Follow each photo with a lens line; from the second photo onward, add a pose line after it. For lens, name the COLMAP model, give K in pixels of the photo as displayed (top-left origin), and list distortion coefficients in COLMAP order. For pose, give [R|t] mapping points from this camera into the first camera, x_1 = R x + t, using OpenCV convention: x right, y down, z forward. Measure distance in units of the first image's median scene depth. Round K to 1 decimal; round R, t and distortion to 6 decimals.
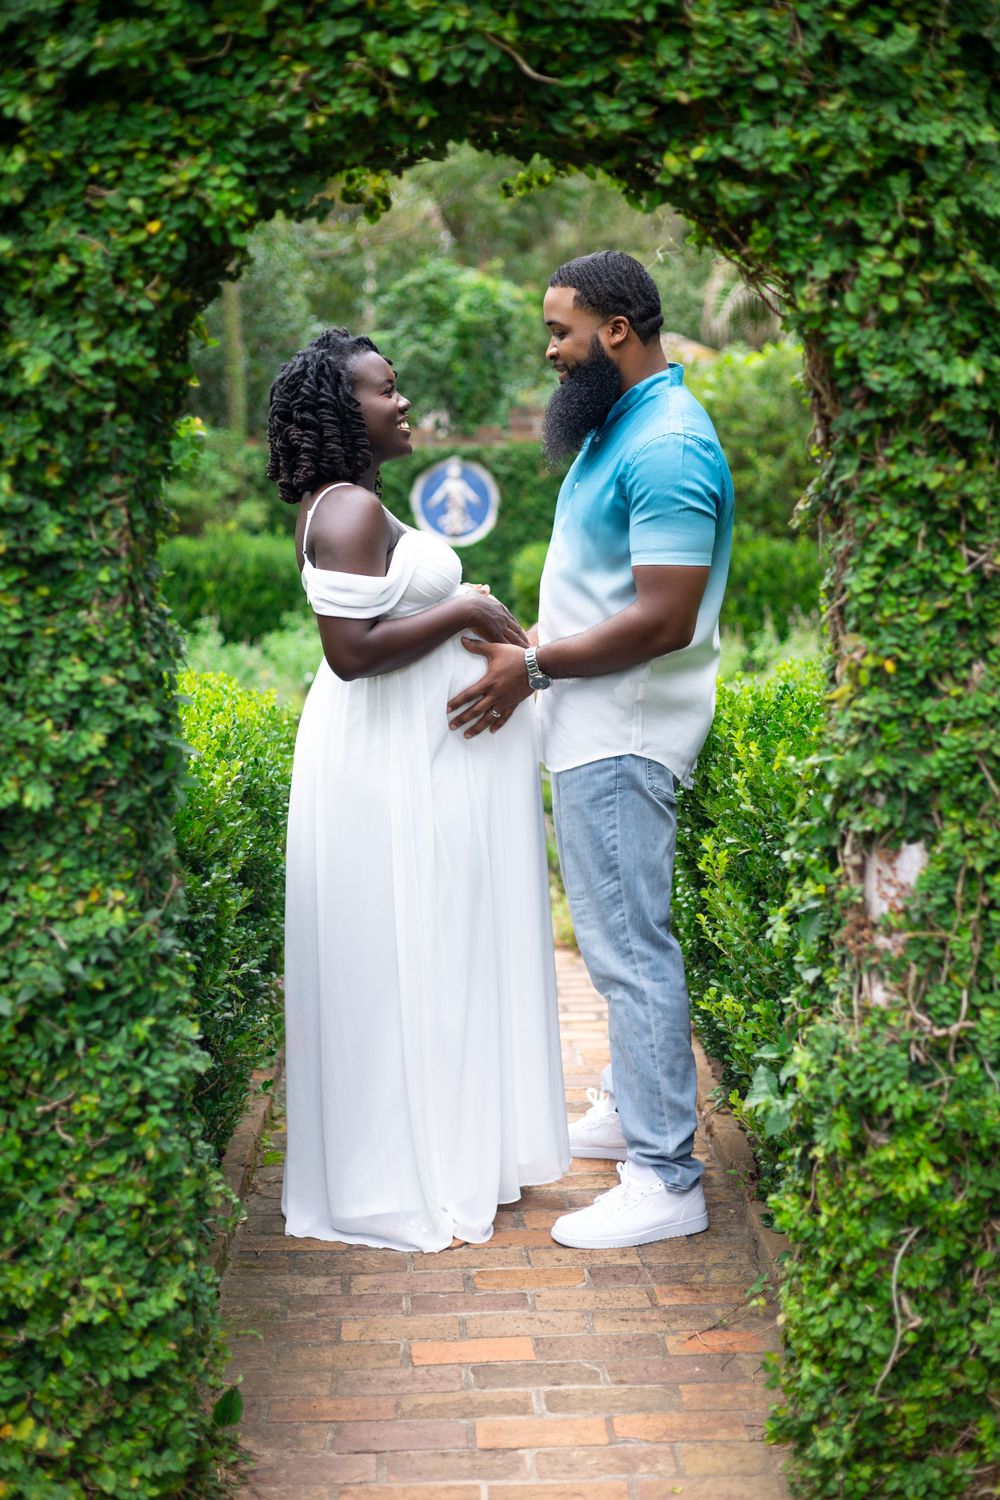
lens RADIAL K [[2087.6, 0, 500.0], [0, 2087.6, 750.0], [0, 0, 1]] dist [-0.027736, -0.013466]
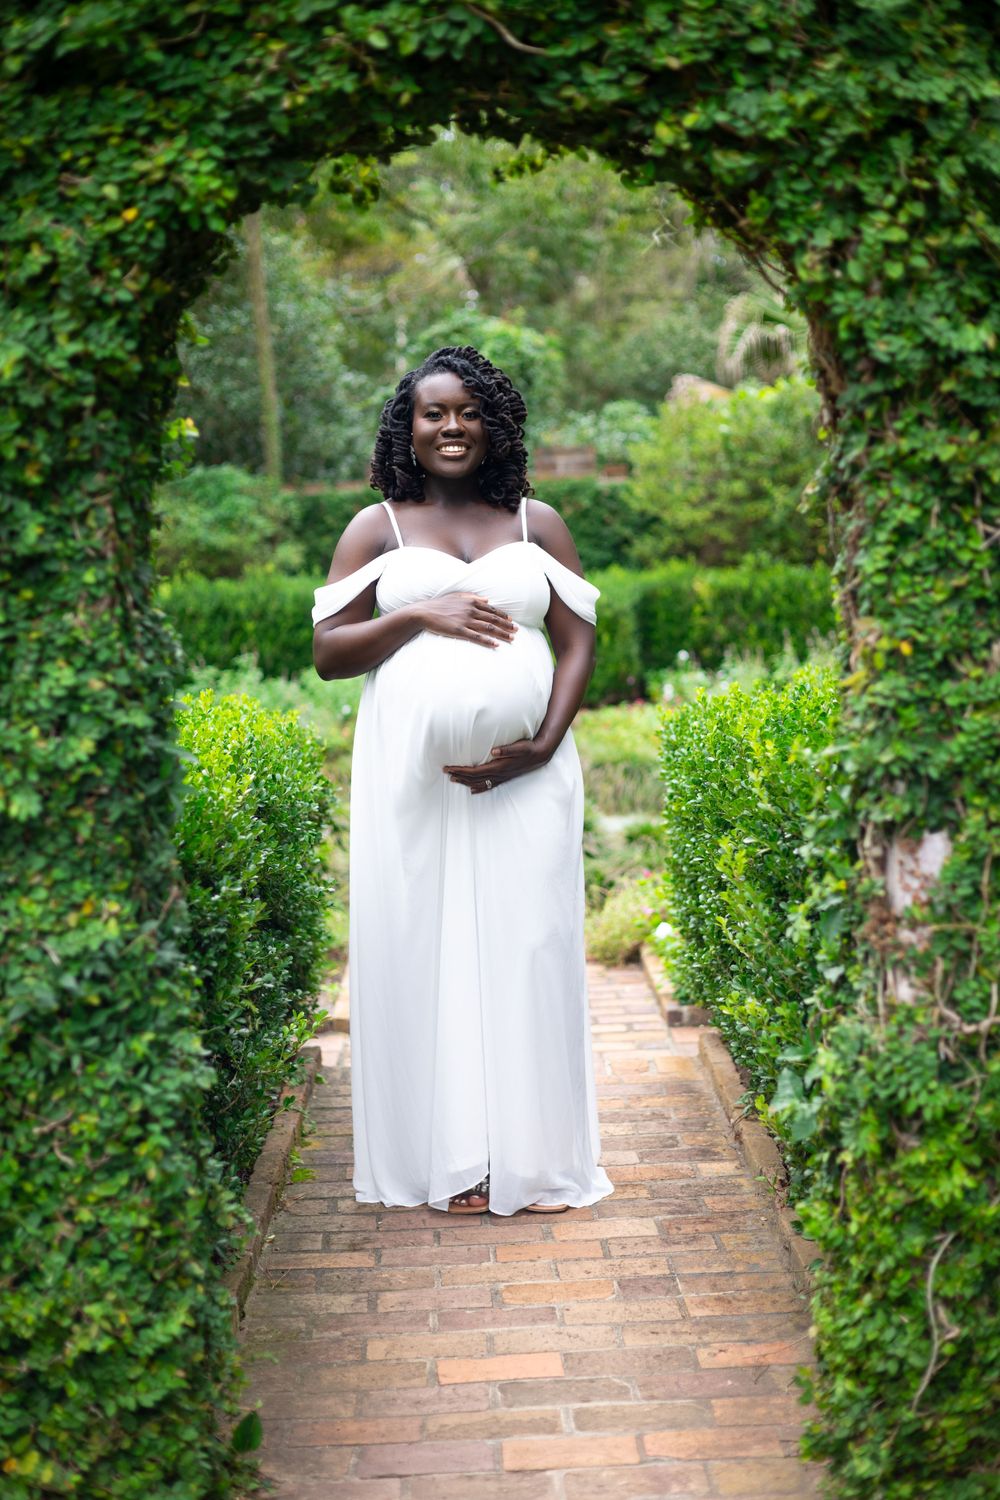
lens RADIAL K [[1977.6, 0, 500.0], [0, 1977.6, 750.0], [0, 0, 1]] dist [-0.014241, -0.056871]
pose [[0.999469, -0.026381, -0.019123, 0.015904], [0.026069, 0.999526, -0.016377, 0.016594], [0.019546, 0.015870, 0.999683, 0.085560]]
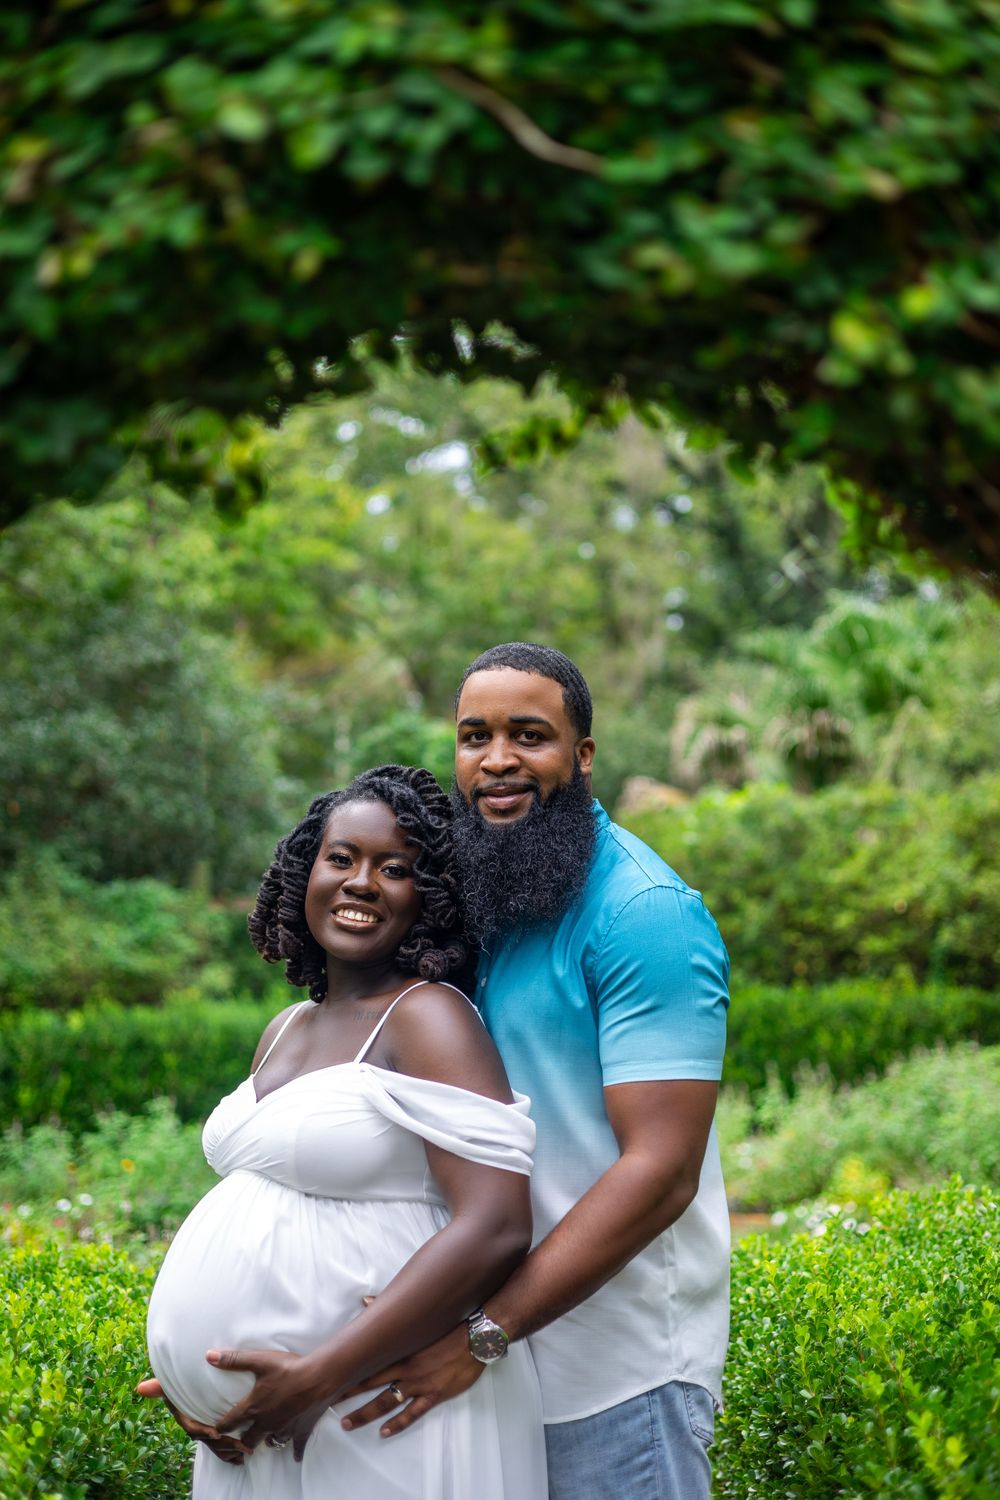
lens RADIAL K [[1977.6, 0, 500.0], [0, 1977.6, 750.0], [0, 0, 1]] dist [-0.014241, -0.056871]
pose [[0.999243, -0.035343, 0.016274, -0.005342], [0.038015, 0.975947, -0.214670, -0.100053], [-0.008295, 0.215126, 0.976551, 0.579204]]
